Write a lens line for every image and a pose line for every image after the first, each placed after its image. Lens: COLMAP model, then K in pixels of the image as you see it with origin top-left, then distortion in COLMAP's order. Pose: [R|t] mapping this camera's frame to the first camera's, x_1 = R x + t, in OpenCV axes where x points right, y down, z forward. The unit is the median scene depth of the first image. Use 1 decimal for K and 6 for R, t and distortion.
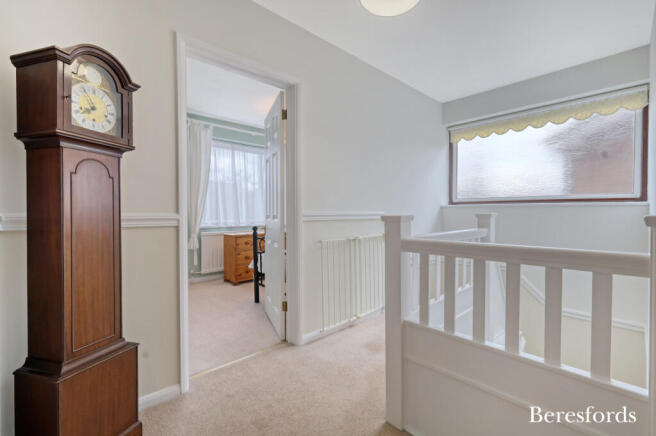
lens RADIAL K [[286.0, 0, 325.9], [0, 286.0, 217.1], [0, 0, 1]] dist [0.002216, -0.000038]
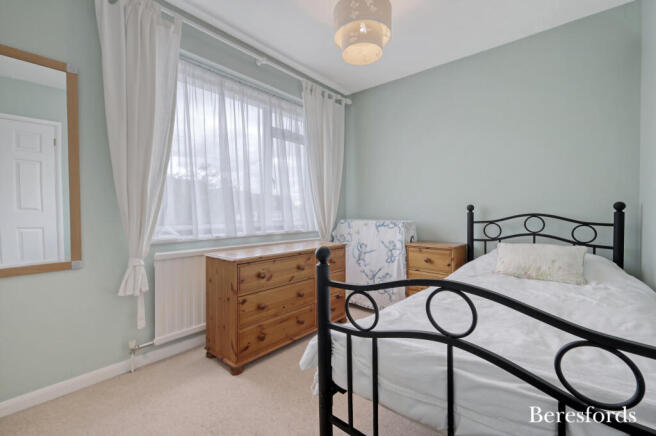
lens RADIAL K [[286.0, 0, 330.2], [0, 286.0, 216.8], [0, 0, 1]] dist [0.002216, -0.000038]
pose [[0.993117, -0.001860, 0.117108, -0.211313], [0.002599, 0.999978, -0.006160, 0.000071], [-0.117094, 0.006422, 0.993100, 0.512434]]
